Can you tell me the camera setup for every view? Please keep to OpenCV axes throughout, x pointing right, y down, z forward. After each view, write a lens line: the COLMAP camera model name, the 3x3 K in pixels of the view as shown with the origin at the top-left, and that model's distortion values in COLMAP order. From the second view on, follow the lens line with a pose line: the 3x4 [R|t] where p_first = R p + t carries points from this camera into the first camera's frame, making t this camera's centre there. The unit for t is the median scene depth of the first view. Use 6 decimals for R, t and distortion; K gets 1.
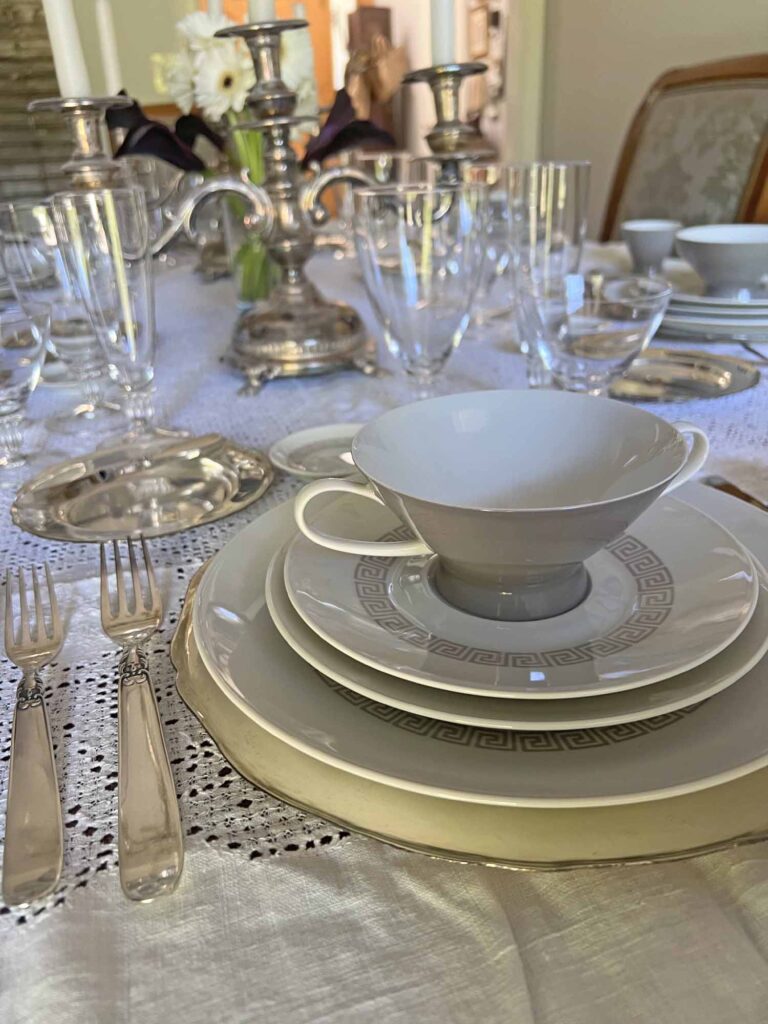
lens RADIAL K [[786.2, 0, 384.0], [0, 786.2, 512.0], [0, 0, 1]] dist [0.033054, -0.070257]
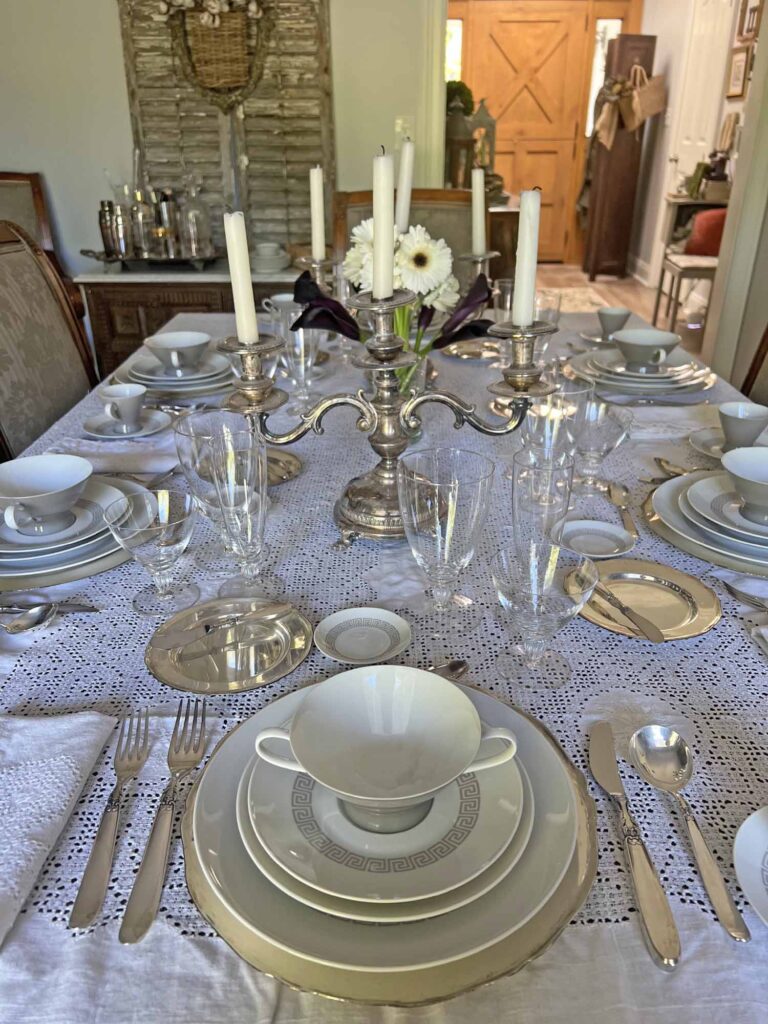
lens RADIAL K [[773.8, 0, 398.1], [0, 773.8, 514.8], [0, 0, 1]] dist [0.033052, -0.039063]
pose [[0.959381, 0.168965, -0.225916, 0.514690], [-0.165533, 0.985611, 0.034190, -0.633512], [0.228442, 0.004596, 0.973547, -0.666618]]
